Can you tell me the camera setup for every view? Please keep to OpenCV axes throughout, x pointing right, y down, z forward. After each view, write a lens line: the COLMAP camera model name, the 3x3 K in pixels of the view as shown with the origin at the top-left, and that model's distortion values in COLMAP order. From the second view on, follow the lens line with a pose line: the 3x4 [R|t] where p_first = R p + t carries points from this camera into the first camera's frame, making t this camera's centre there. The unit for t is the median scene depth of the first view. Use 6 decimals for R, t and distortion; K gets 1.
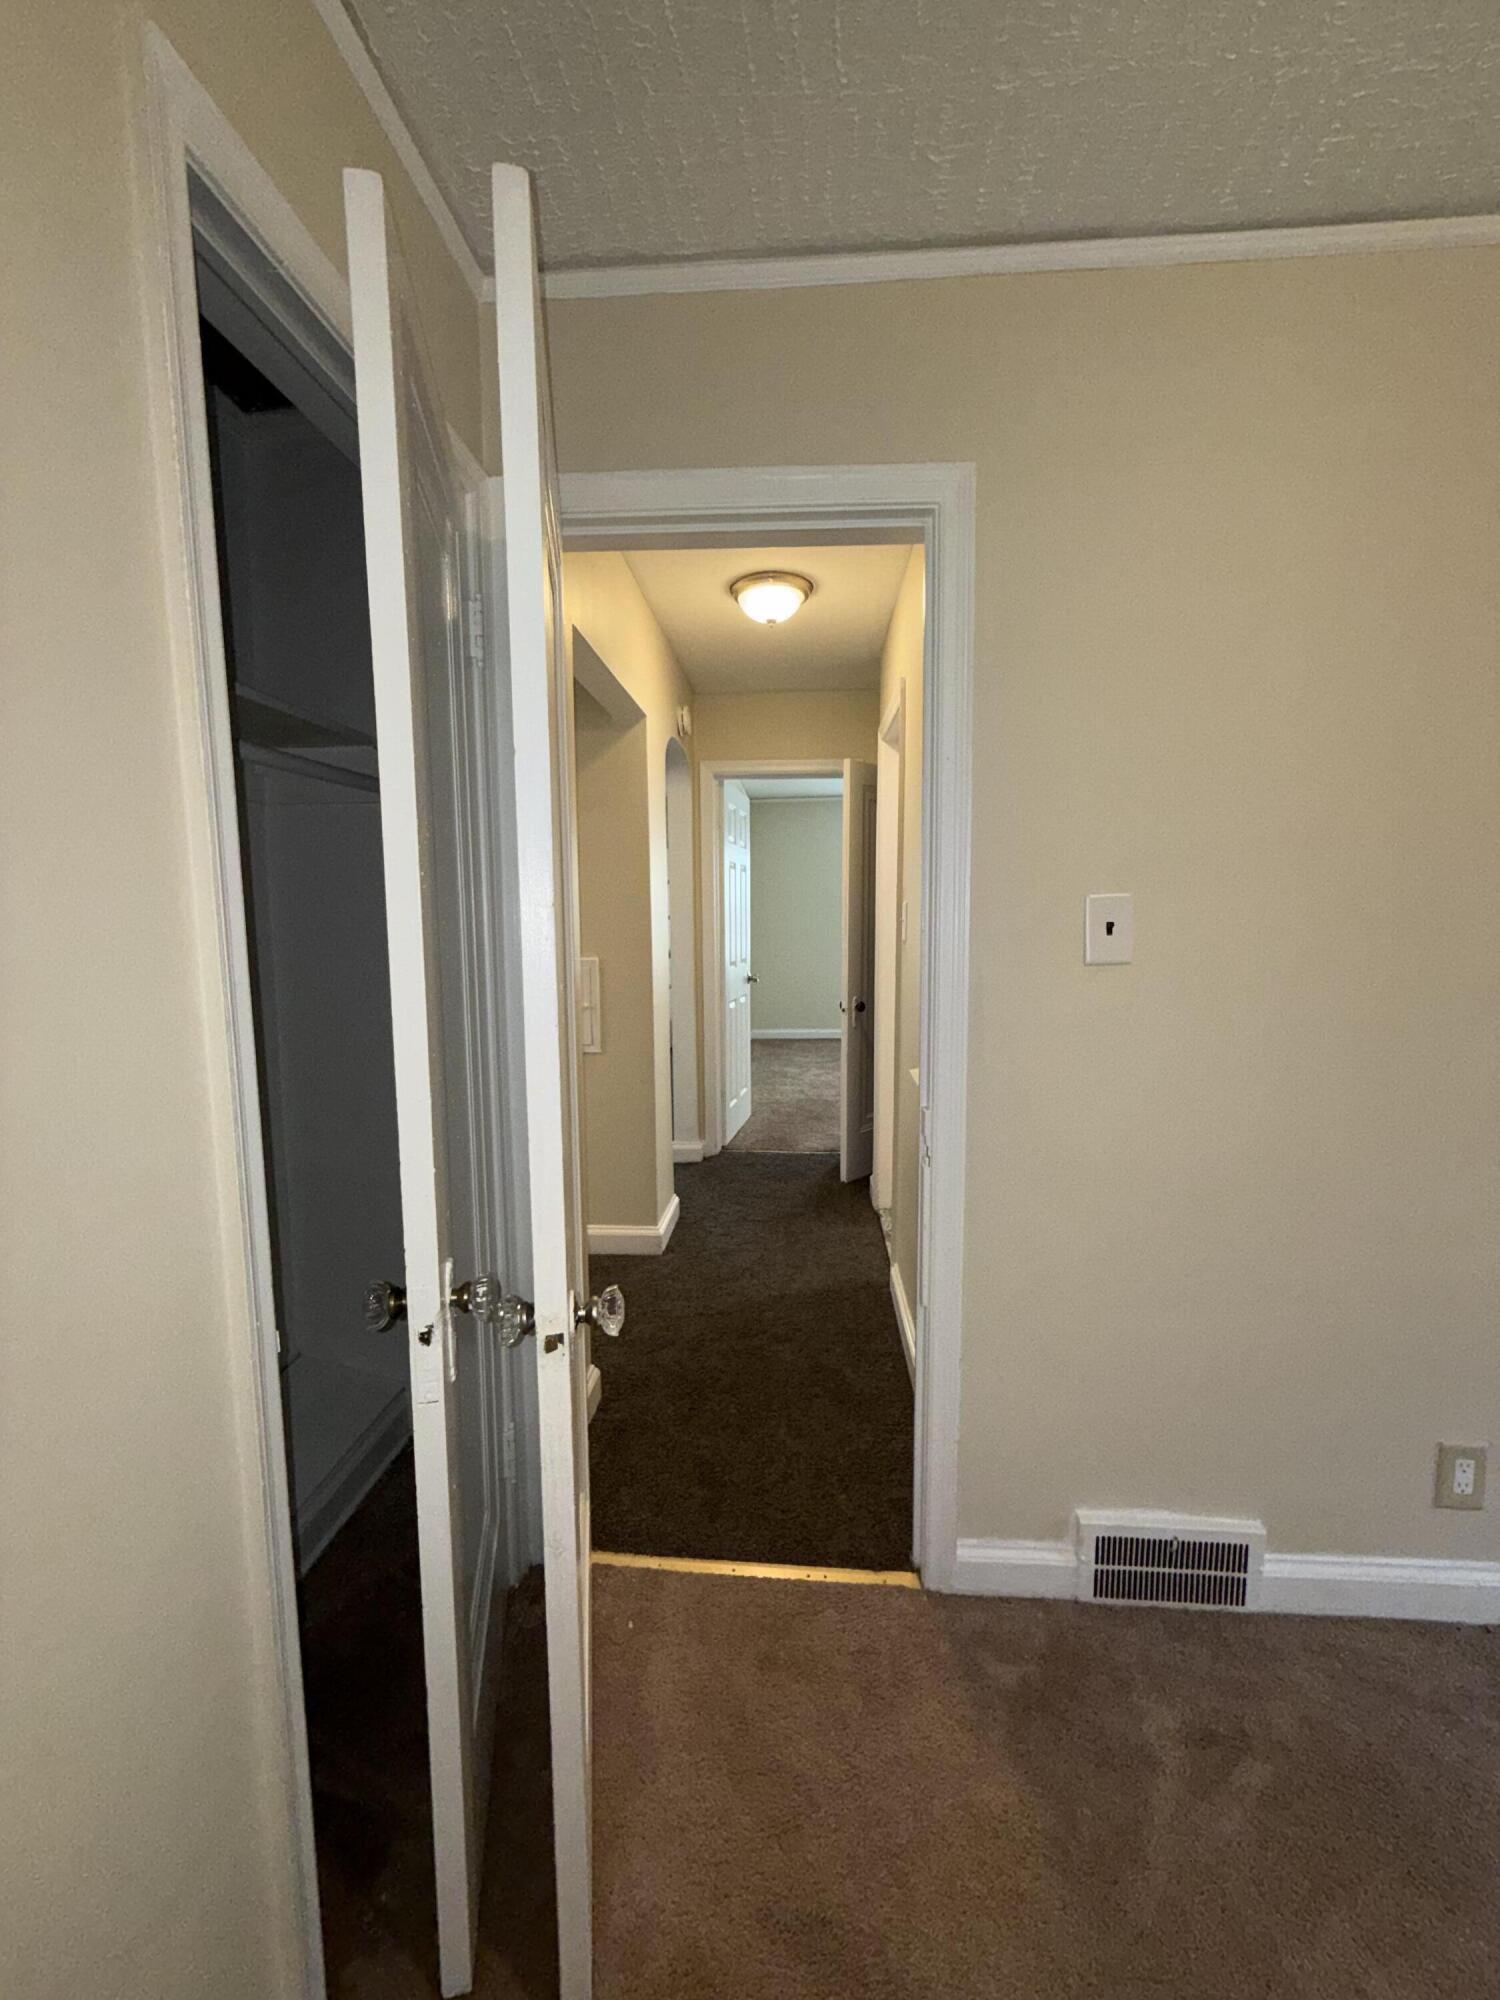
lens RADIAL K [[798.1, 0, 752.8], [0, 798.1, 994.4], [0, 0, 1]] dist [-0.002712, 0.000068]
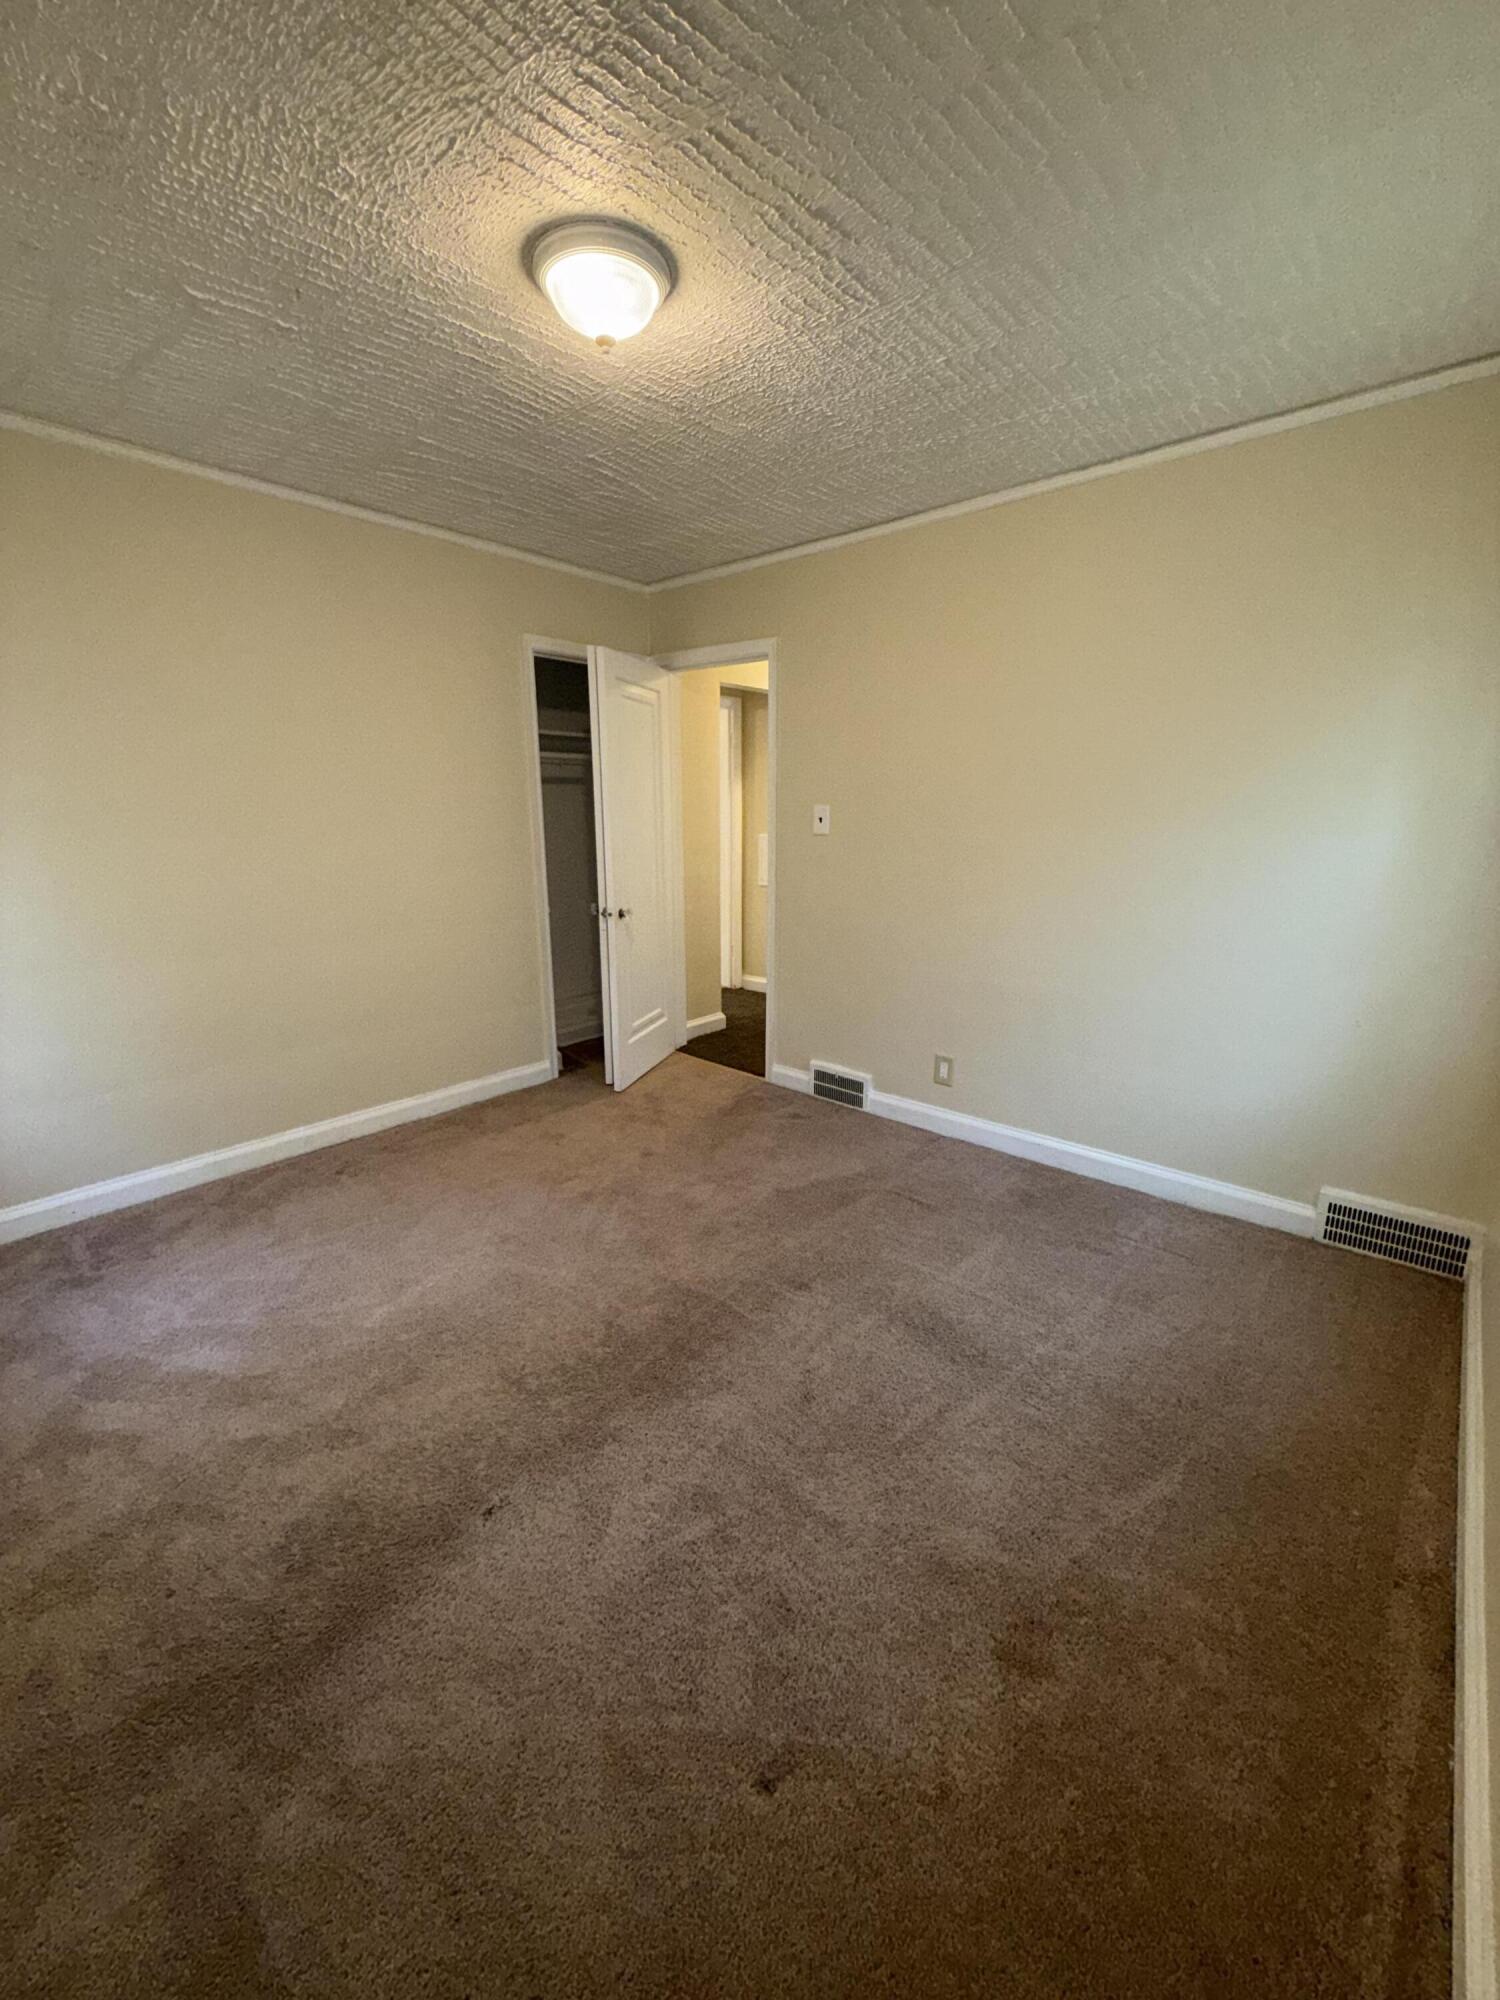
lens RADIAL K [[798.1, 0, 749.9], [0, 798.1, 1005.0], [0, 0, 1]] dist [-0.002712, 0.000068]
pose [[0.800846, 0.156918, -0.577947, 1.709580], [-0.072605, 0.983383, 0.166390, 0.082110], [0.594453, -0.091291, 0.798932, -1.116749]]
